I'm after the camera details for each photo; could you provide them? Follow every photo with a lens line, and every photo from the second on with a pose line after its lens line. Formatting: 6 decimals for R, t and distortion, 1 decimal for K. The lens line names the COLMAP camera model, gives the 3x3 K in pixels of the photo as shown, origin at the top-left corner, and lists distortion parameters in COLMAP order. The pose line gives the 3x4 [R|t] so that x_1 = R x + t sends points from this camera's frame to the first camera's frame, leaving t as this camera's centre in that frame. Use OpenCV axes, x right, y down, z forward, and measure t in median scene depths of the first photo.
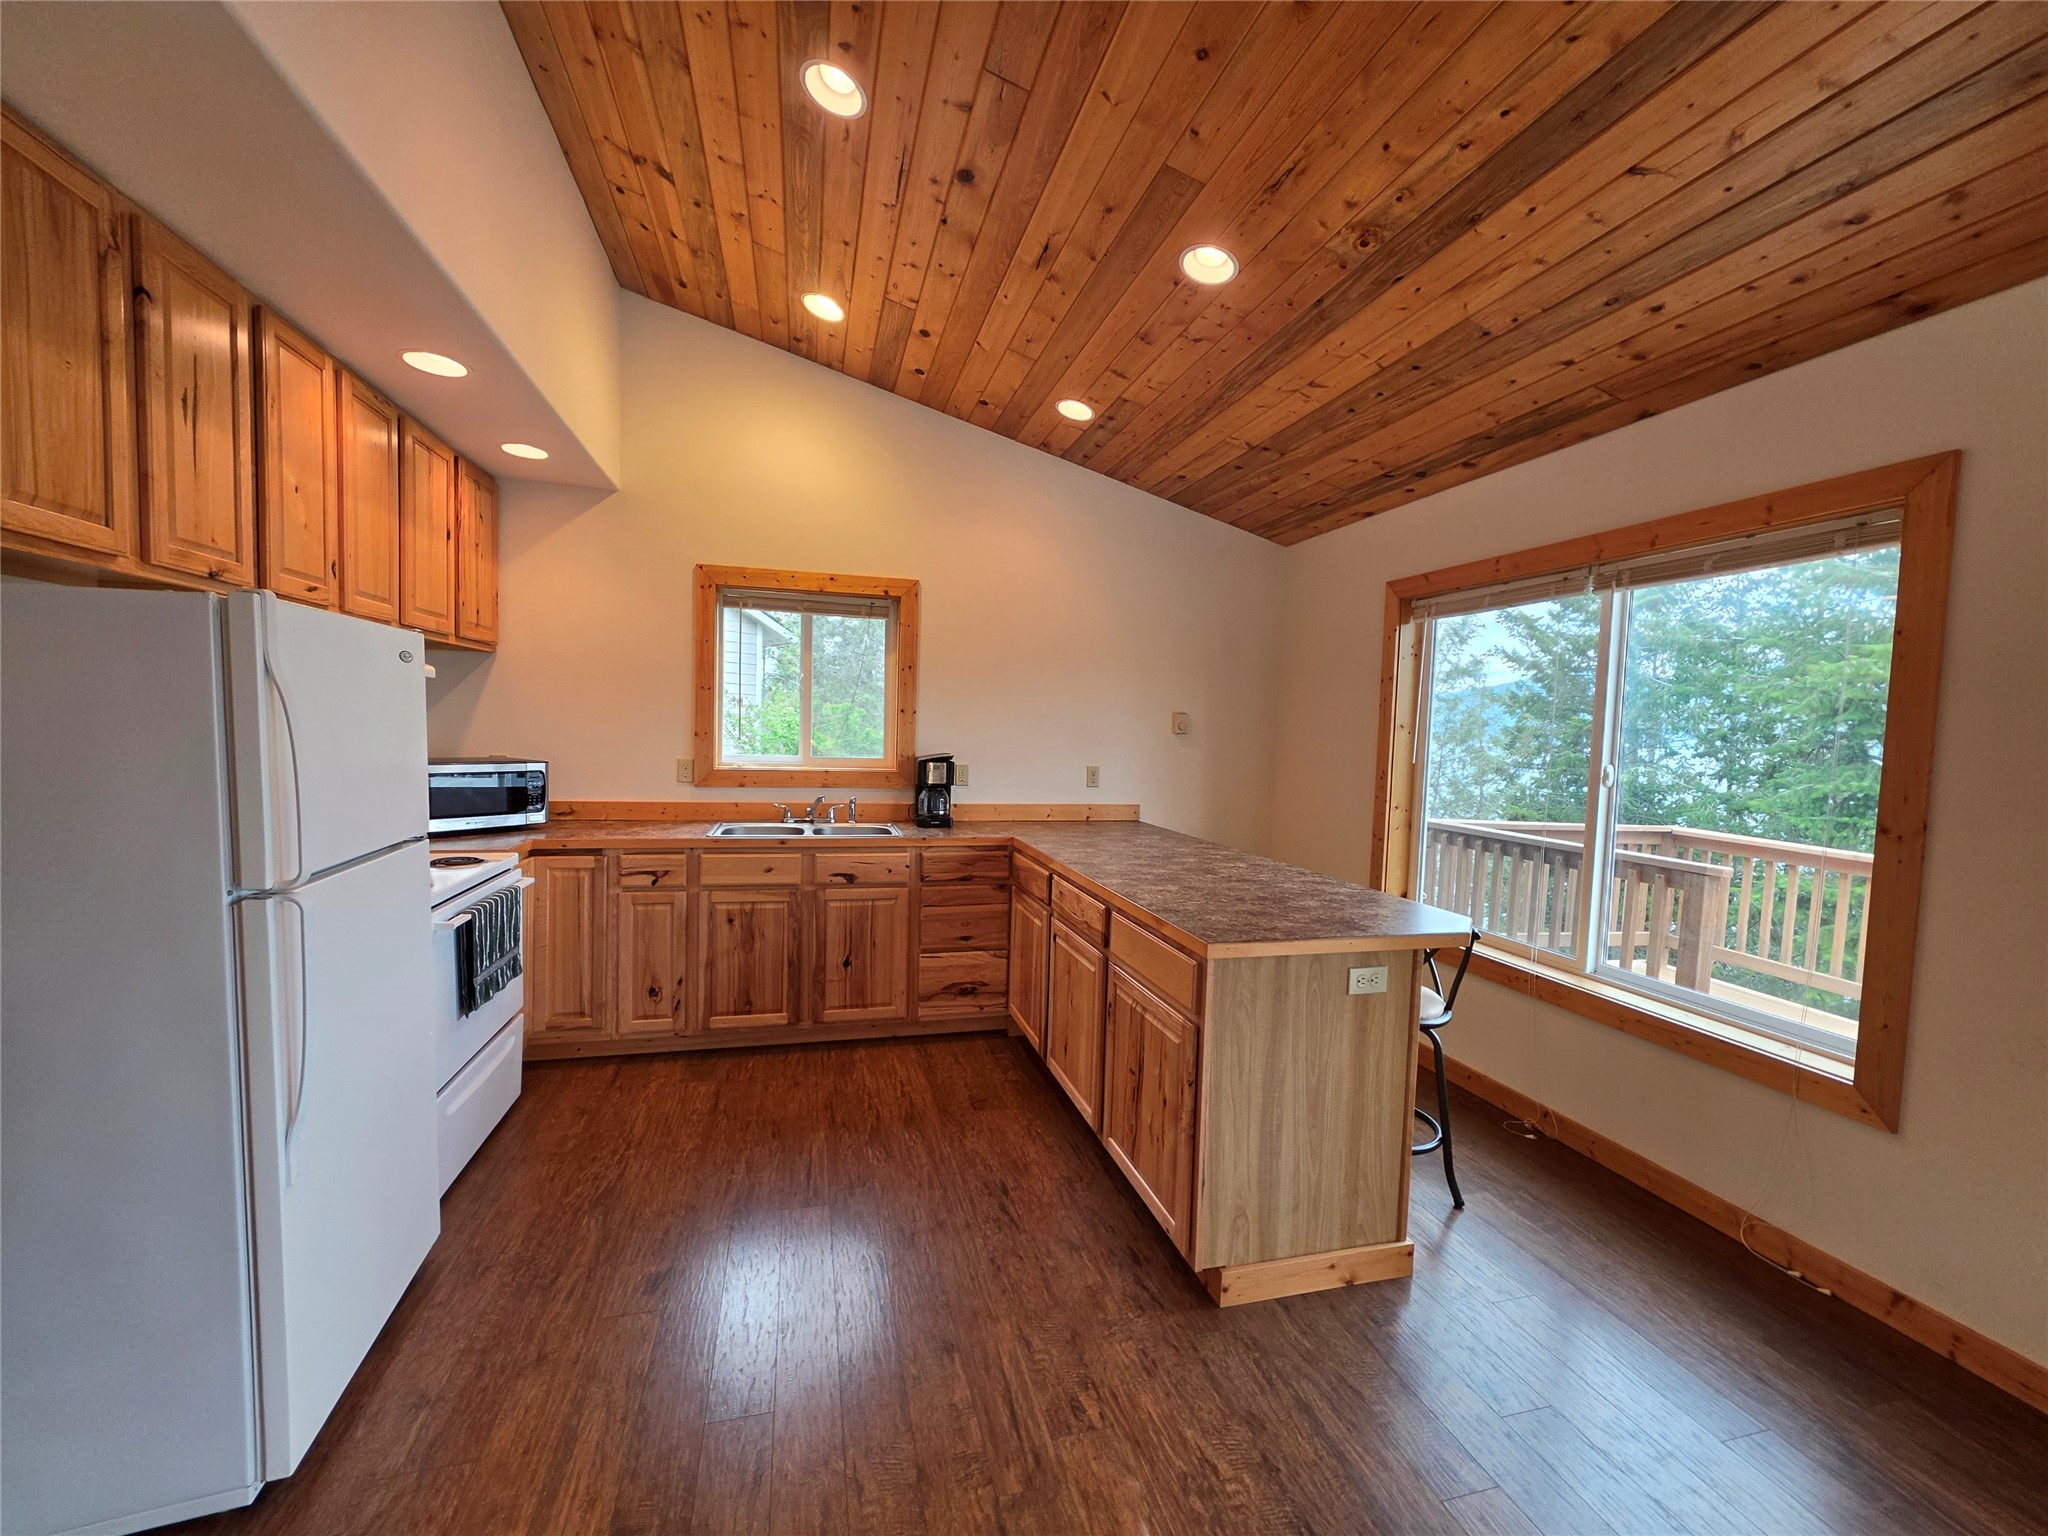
lens RADIAL K [[814.4, 0, 1020.0], [0, 814.4, 772.4], [0, 0, 1]] dist [-0.006269, 0.002834]
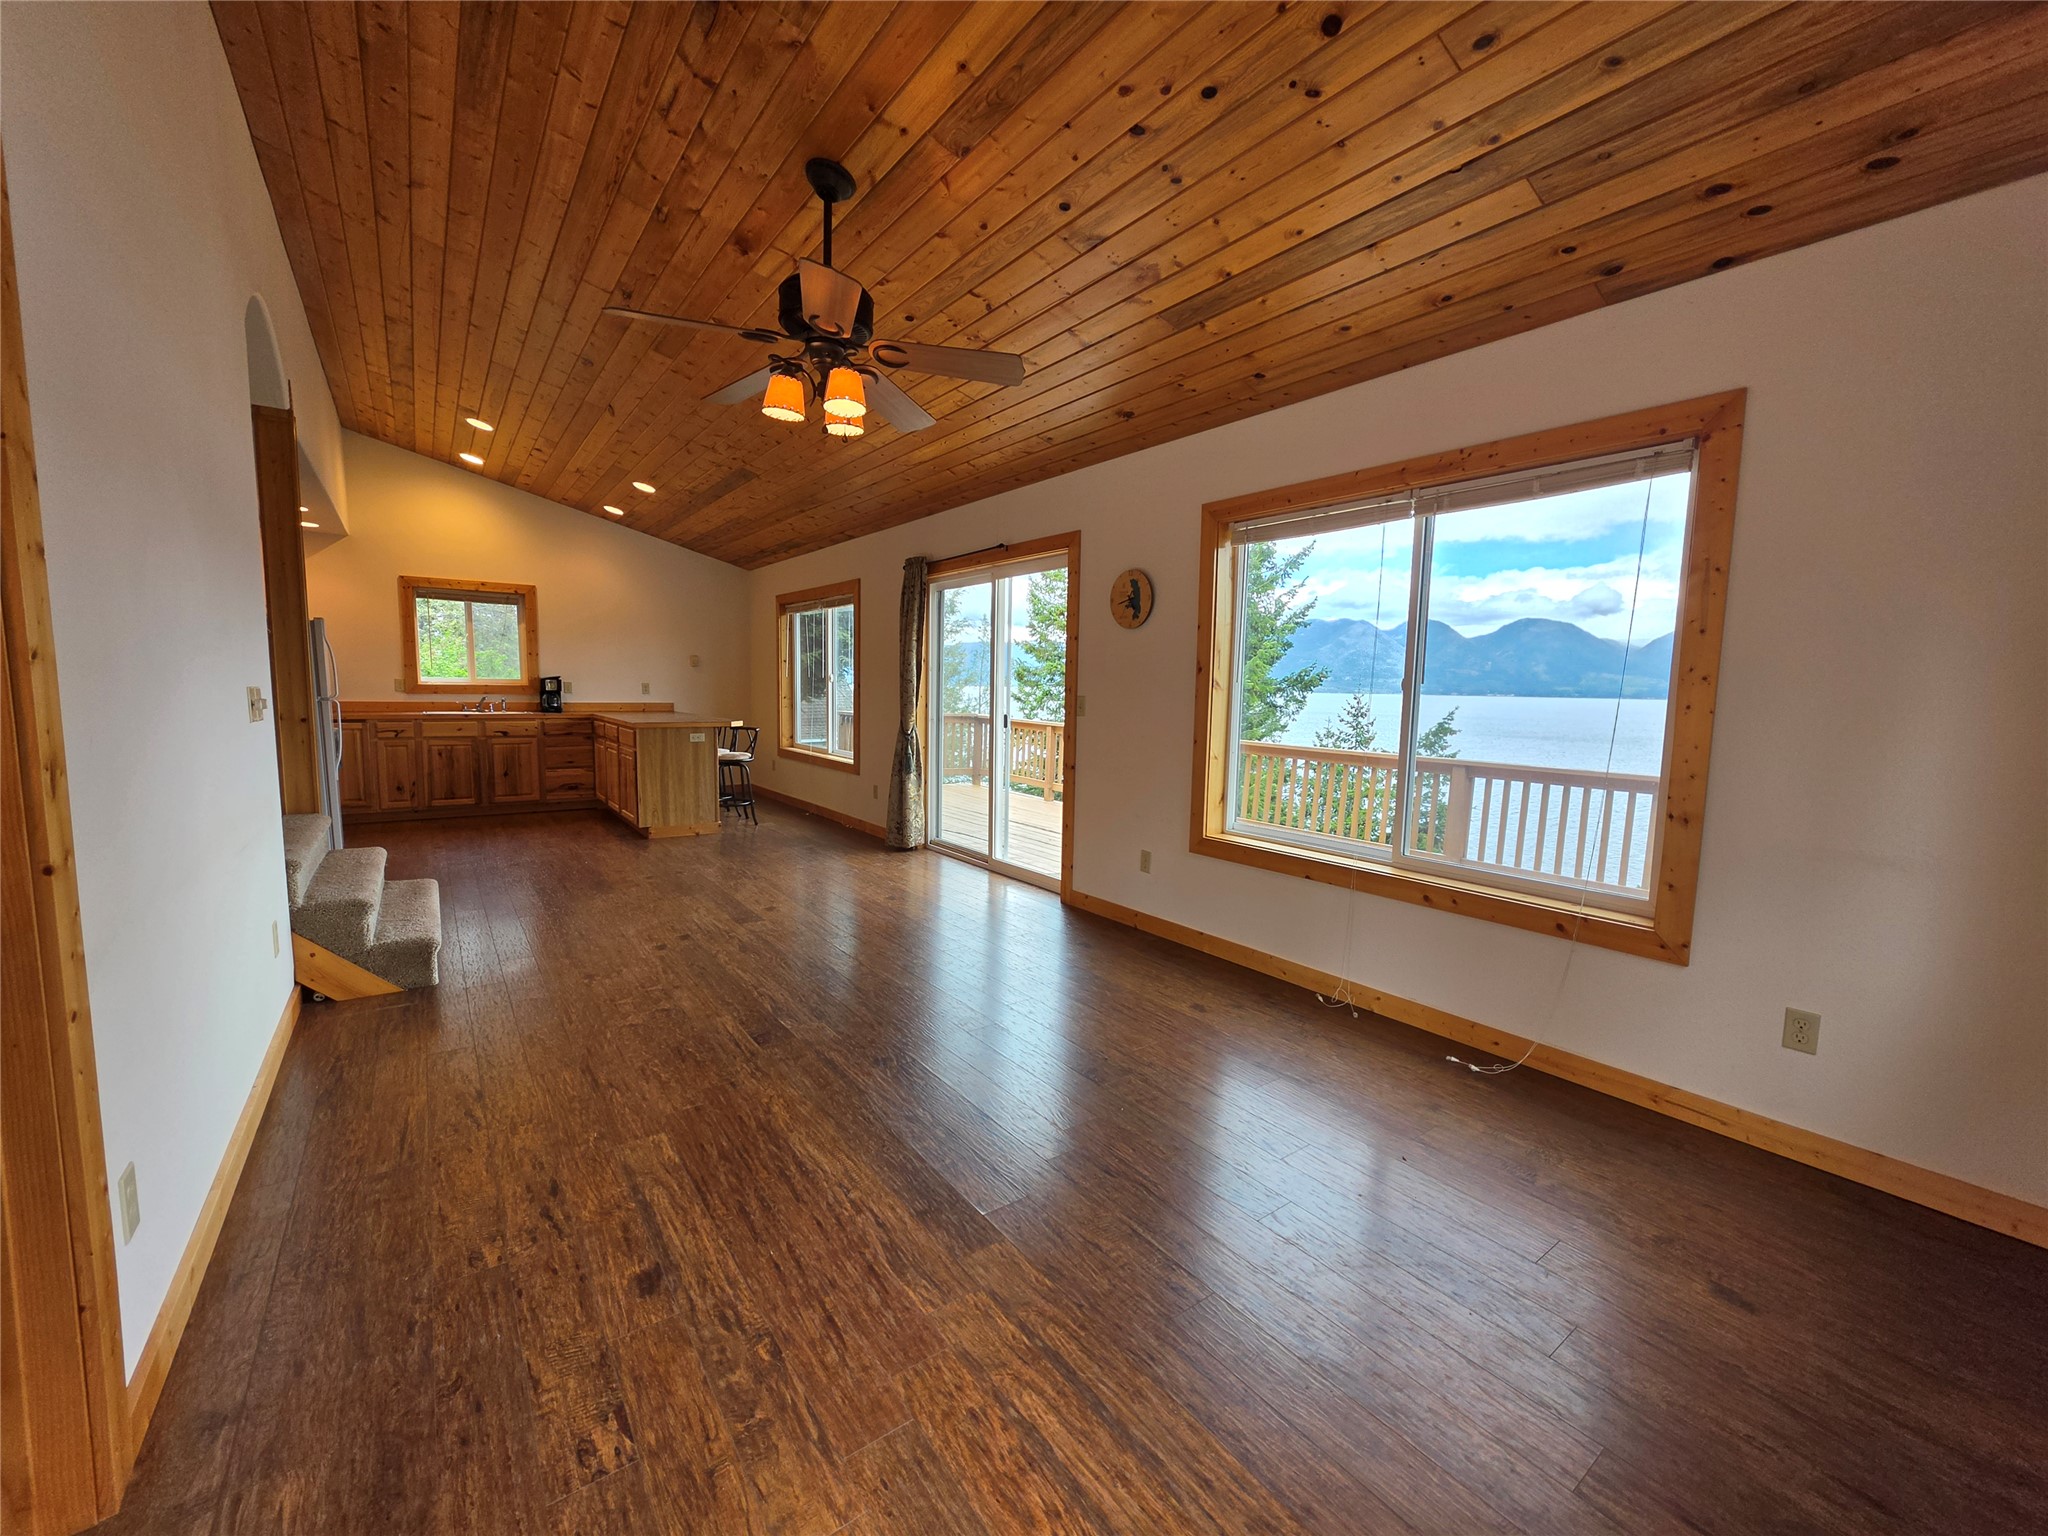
lens RADIAL K [[814.4, 0, 1019.5], [0, 814.4, 769.2], [0, 0, 1]] dist [-0.006269, 0.002834]
pose [[0.930629, -0.048996, 0.362669, 0.307630], [0.027965, 0.997621, 0.063018, 0.149084], [-0.364894, -0.048504, 0.929785, -1.689440]]
